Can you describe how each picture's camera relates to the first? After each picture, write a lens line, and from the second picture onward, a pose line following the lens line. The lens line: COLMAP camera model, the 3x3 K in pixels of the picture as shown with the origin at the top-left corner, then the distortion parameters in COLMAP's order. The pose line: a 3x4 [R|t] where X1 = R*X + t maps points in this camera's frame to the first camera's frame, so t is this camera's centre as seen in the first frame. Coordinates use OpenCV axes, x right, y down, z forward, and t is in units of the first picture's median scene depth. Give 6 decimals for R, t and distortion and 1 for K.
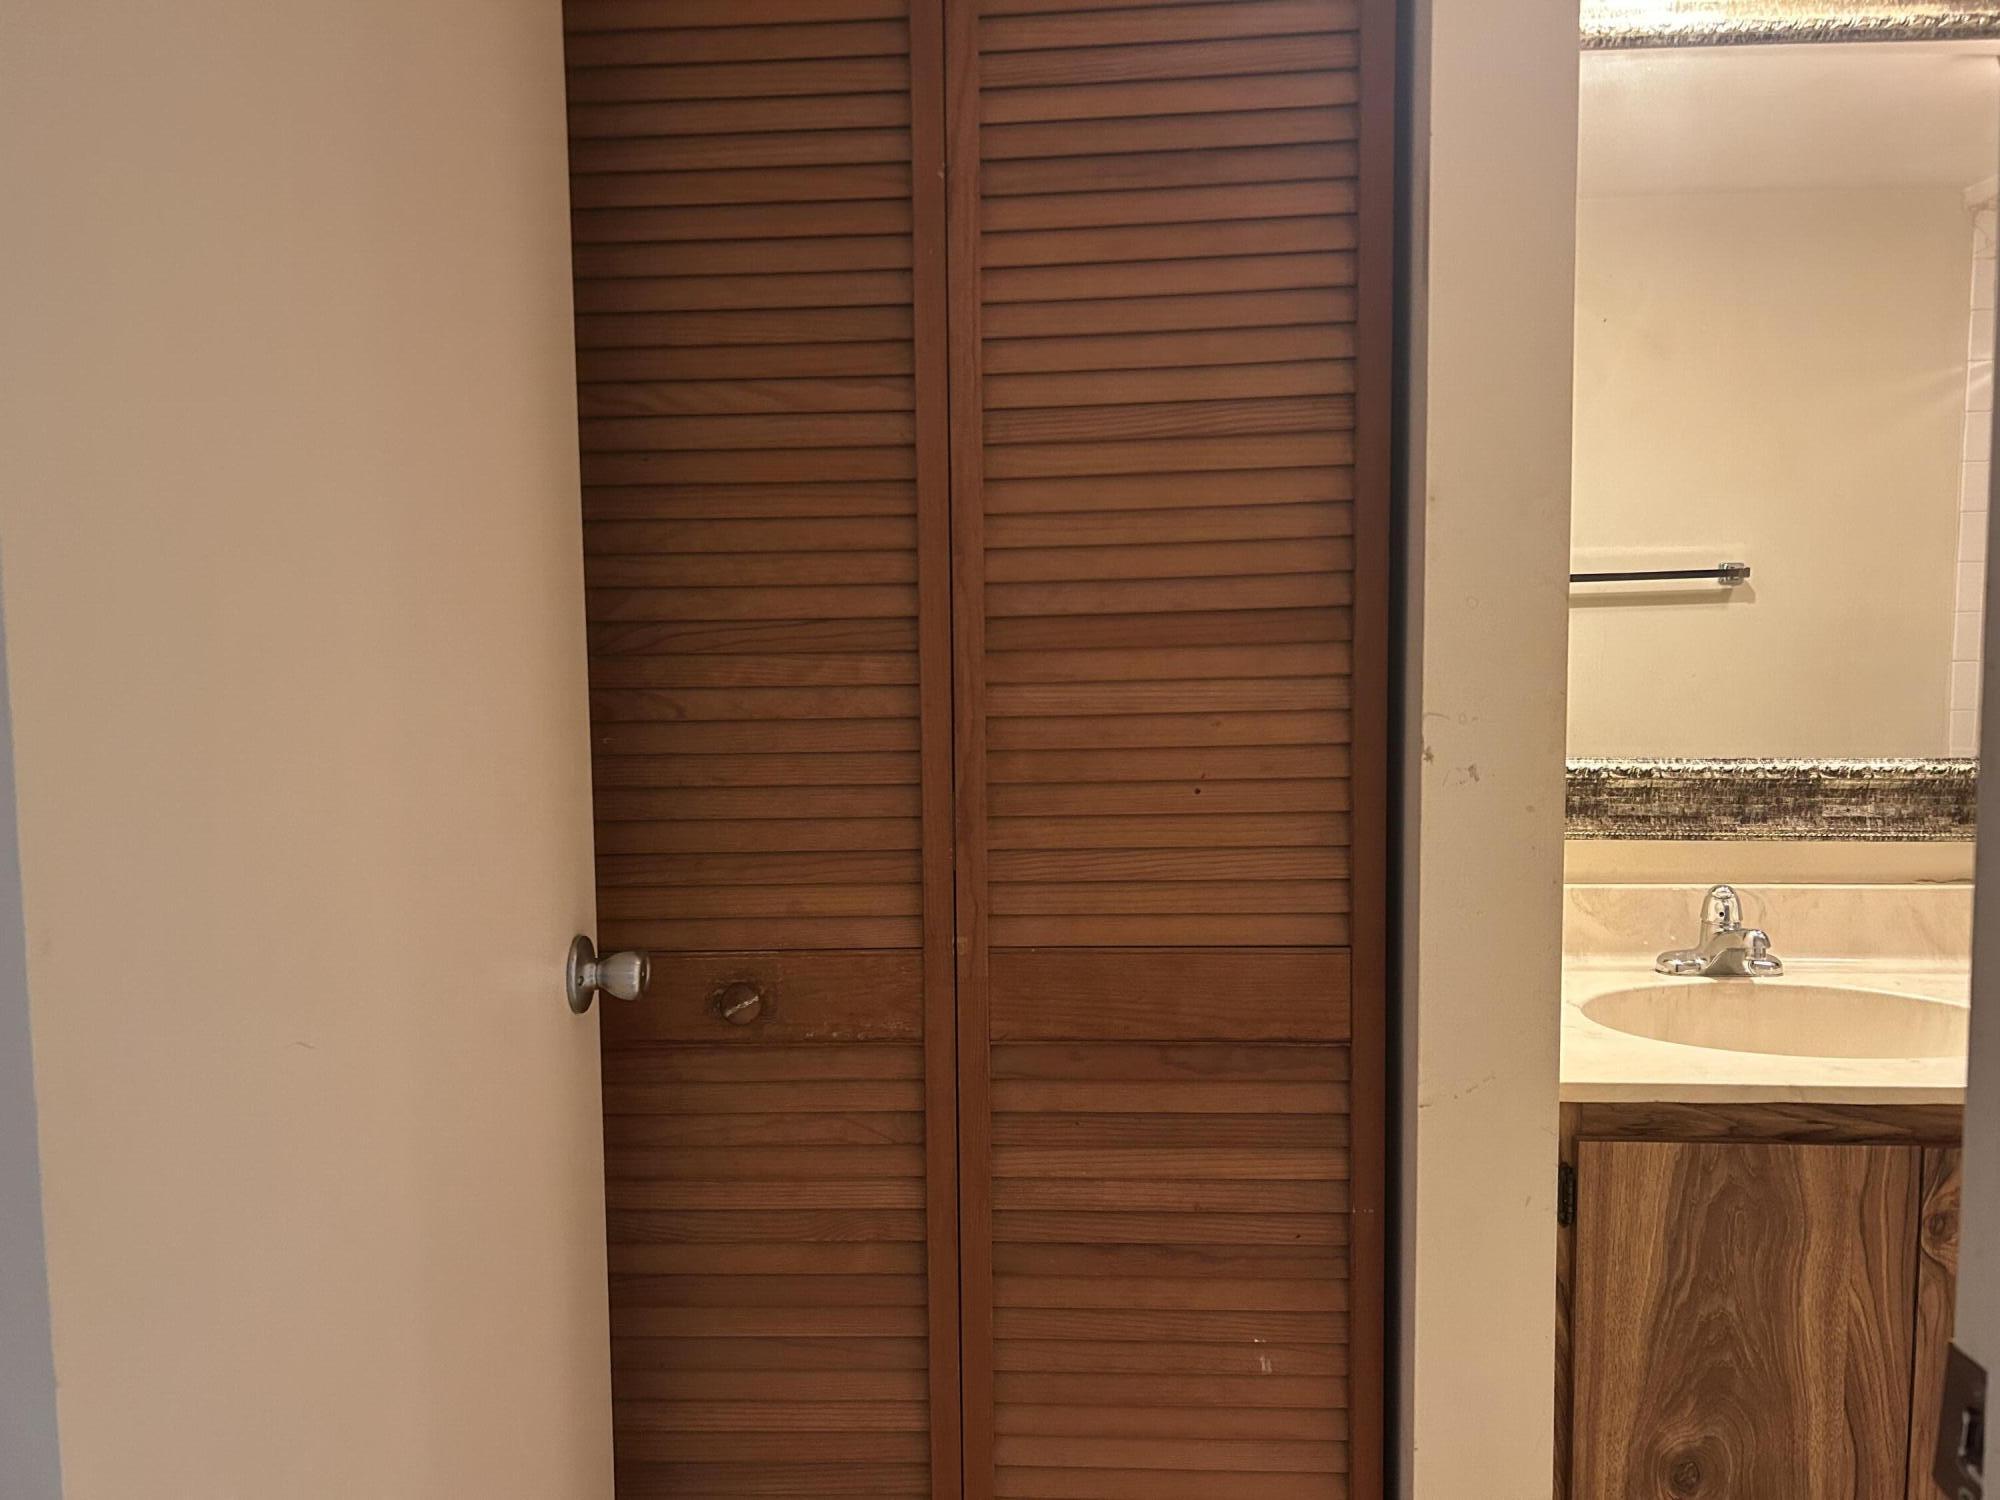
lens RADIAL K [[1495.9, 0, 1011.0], [0, 1495.9, 757.0], [0, 0, 1]] dist [0.009114, -0.002616]
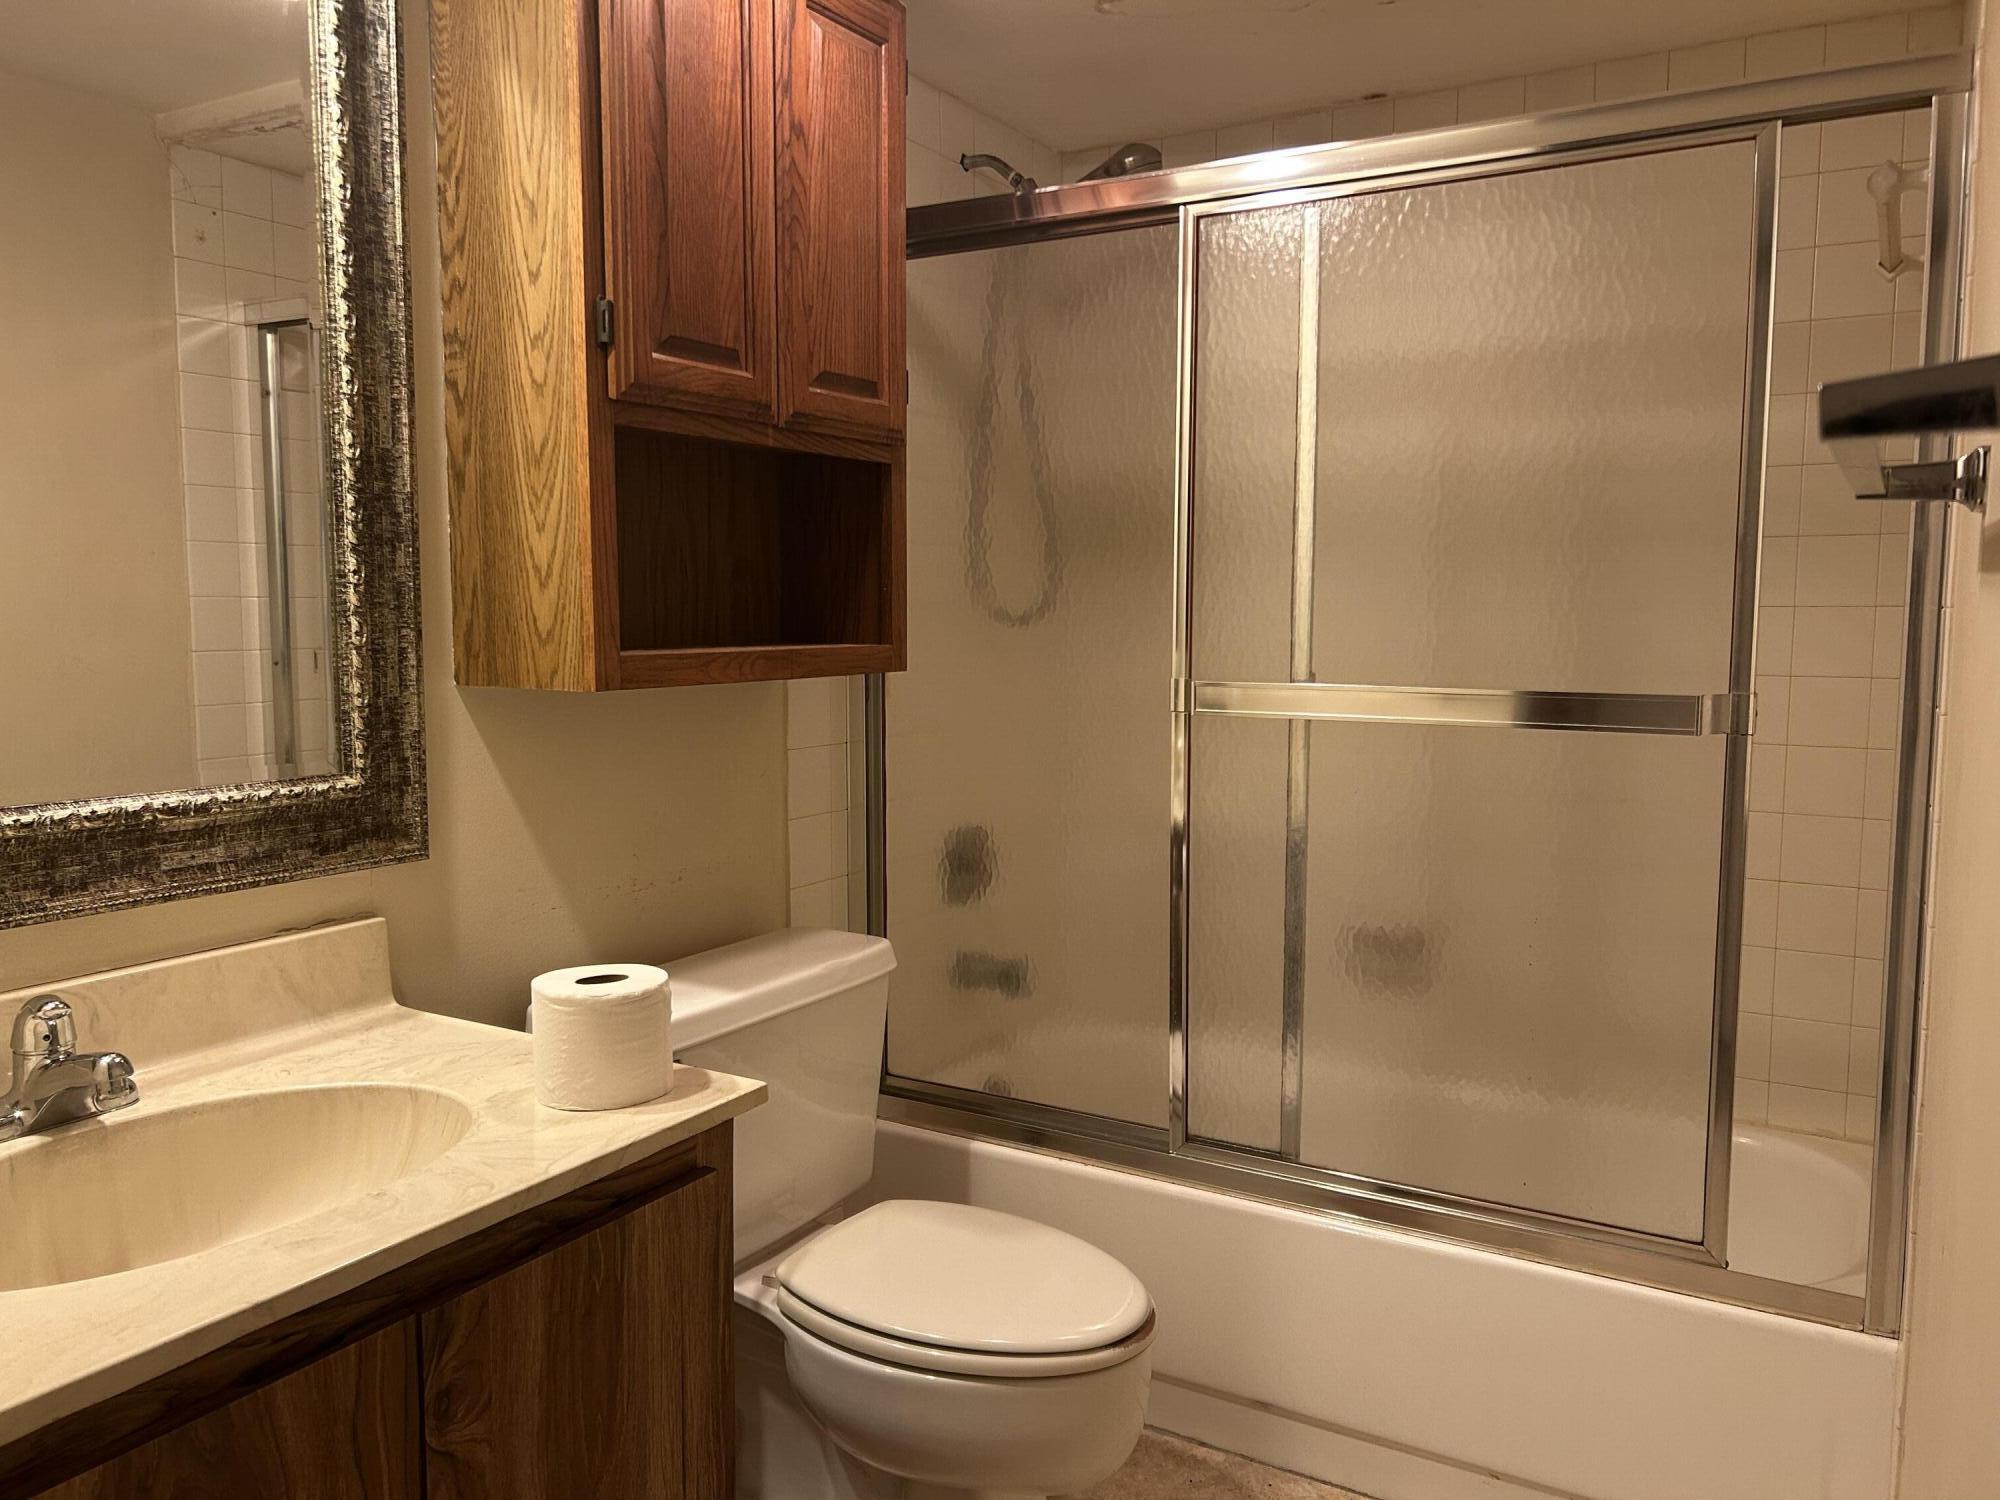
lens RADIAL K [[1495.9, 0, 1011.0], [0, 1495.9, 757.0], [0, 0, 1]] dist [0.009114, -0.002616]
pose [[0.440545, -0.076077, 0.894501, 0.066687], [0.066124, 0.996446, 0.052180, -0.027387], [-0.895292, 0.036161, 0.444010, 0.293879]]
